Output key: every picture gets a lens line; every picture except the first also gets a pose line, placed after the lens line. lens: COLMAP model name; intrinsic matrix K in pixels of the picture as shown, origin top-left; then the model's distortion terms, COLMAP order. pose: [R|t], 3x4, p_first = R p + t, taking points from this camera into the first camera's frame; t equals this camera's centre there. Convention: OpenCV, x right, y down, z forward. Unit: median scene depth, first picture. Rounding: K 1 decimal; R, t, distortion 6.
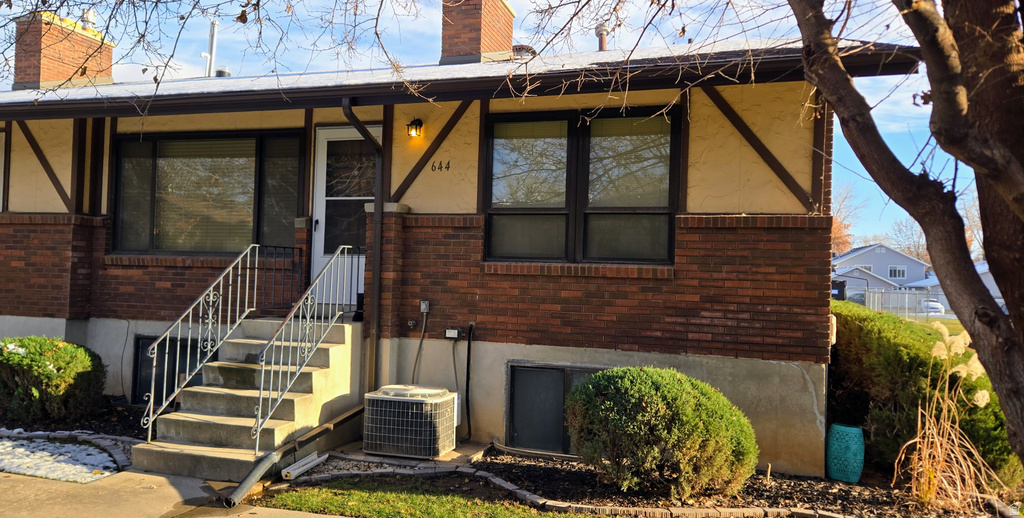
lens RADIAL K [[643.8, 0, 512.5], [0, 643.8, 251.1], [0, 0, 1]] dist [0.054849, -0.003393]
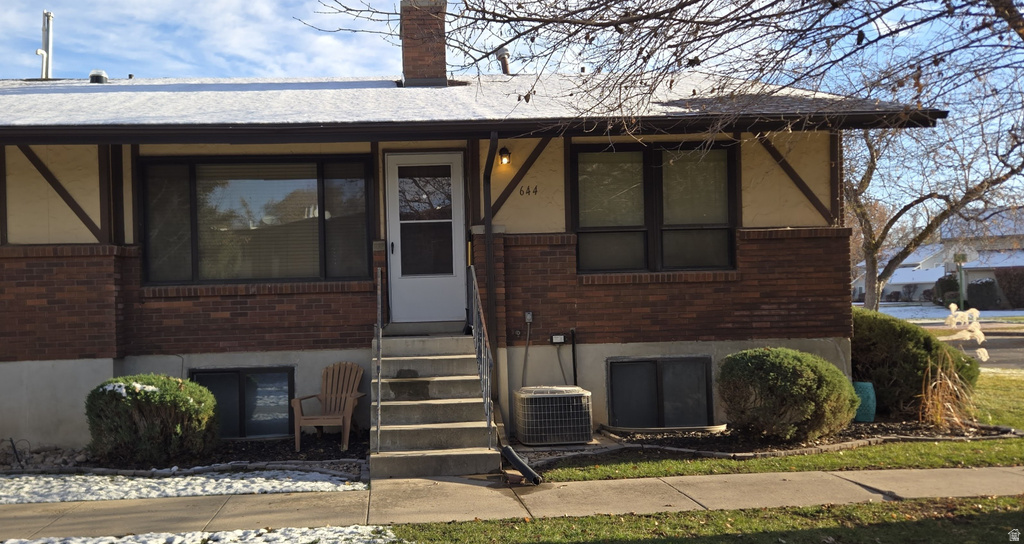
lens RADIAL K [[667.4, 0, 512.3], [0, 667.4, 278.0], [0, 0, 1]] dist [0.046726, -0.000432]
pose [[0.948640, -0.046341, 0.312944, -0.534724], [0.041705, 0.998899, 0.021498, -0.007712], [-0.313596, -0.007343, 0.949528, -0.089729]]
